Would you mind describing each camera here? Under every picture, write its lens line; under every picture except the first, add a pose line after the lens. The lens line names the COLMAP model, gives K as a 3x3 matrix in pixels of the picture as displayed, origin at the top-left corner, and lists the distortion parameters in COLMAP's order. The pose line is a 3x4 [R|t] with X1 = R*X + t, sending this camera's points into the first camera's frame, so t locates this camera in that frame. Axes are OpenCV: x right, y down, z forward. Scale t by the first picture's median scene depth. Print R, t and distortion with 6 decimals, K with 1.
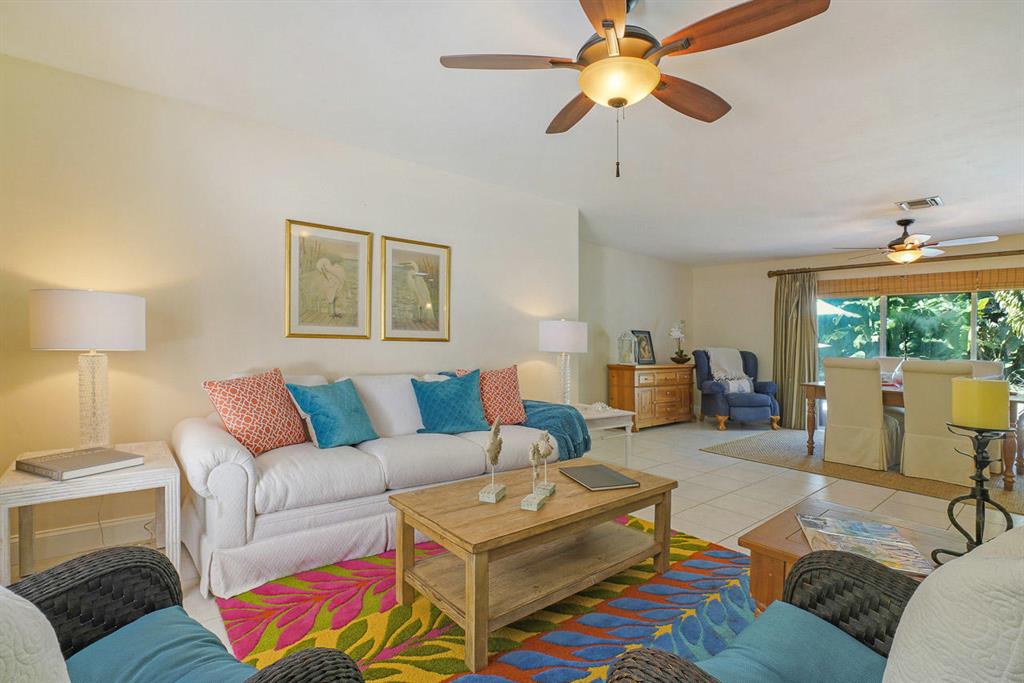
lens RADIAL K [[473.0, 0, 509.2], [0, 473.0, 336.1], [0, 0, 1]] dist [-0.004370, -0.000267]
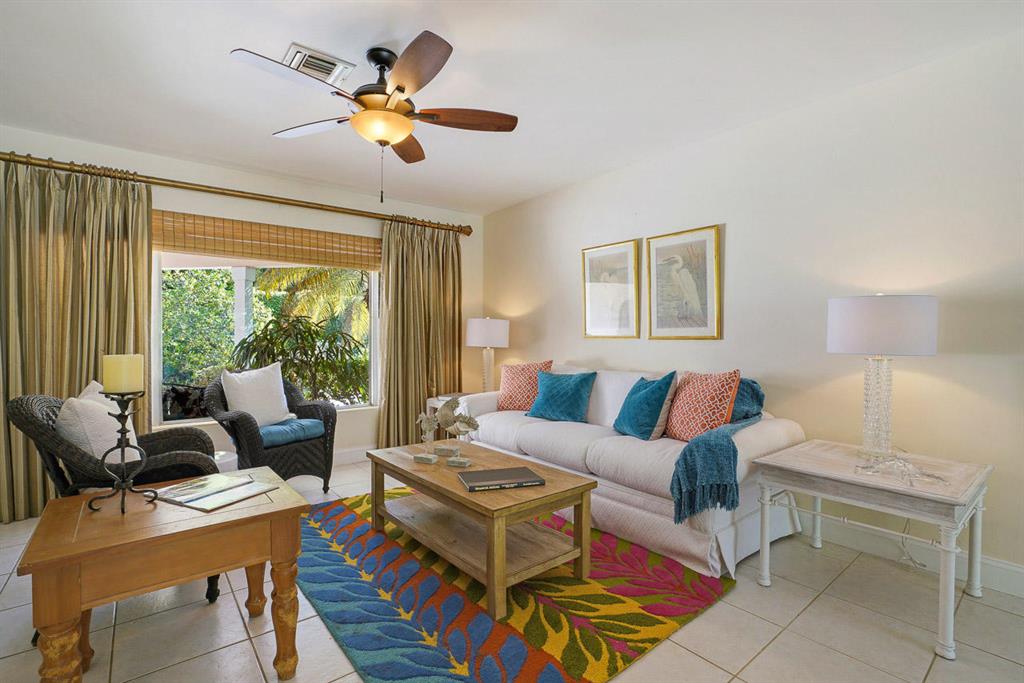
lens RADIAL K [[473.4, 0, 504.2], [0, 473.4, 340.3], [0, 0, 1]] dist [-0.004338, -0.000169]
pose [[0.002479, -0.015281, -0.999880, 0.732283], [0.003061, 0.999879, -0.015274, 0.025841], [0.999992, -0.003023, 0.002525, 0.653613]]
